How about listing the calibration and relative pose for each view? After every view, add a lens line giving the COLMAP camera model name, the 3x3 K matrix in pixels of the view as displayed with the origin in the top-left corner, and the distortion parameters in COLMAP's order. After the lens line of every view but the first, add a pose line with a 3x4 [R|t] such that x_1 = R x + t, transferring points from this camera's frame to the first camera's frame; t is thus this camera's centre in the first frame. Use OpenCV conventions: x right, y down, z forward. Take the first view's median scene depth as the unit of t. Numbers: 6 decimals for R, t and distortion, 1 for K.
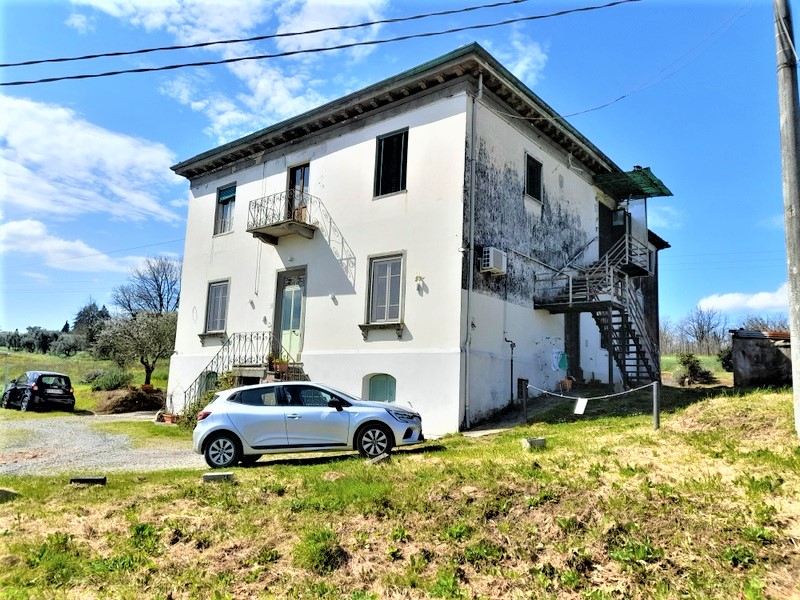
lens RADIAL K [[581.4, 0, 423.2], [0, 581.4, 304.8], [0, 0, 1]] dist [0.048268, -0.008384]
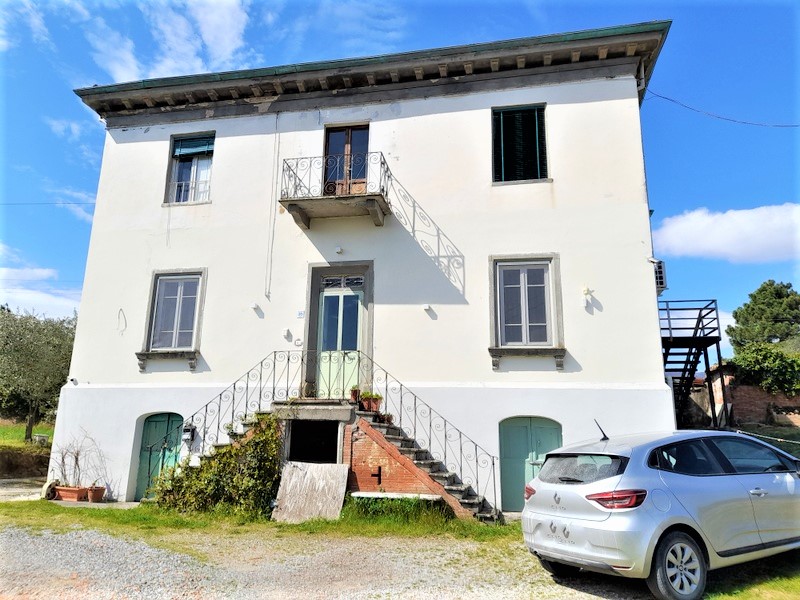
lens RADIAL K [[572.5, 0, 399.9], [0, 572.5, 297.1], [0, 0, 1]] dist [0.043031, -0.001964]
pose [[0.888005, 0.087854, 0.451362, -0.533131], [-0.052476, 0.994528, -0.090336, 0.041614], [-0.456829, 0.056533, 0.887756, 0.401534]]
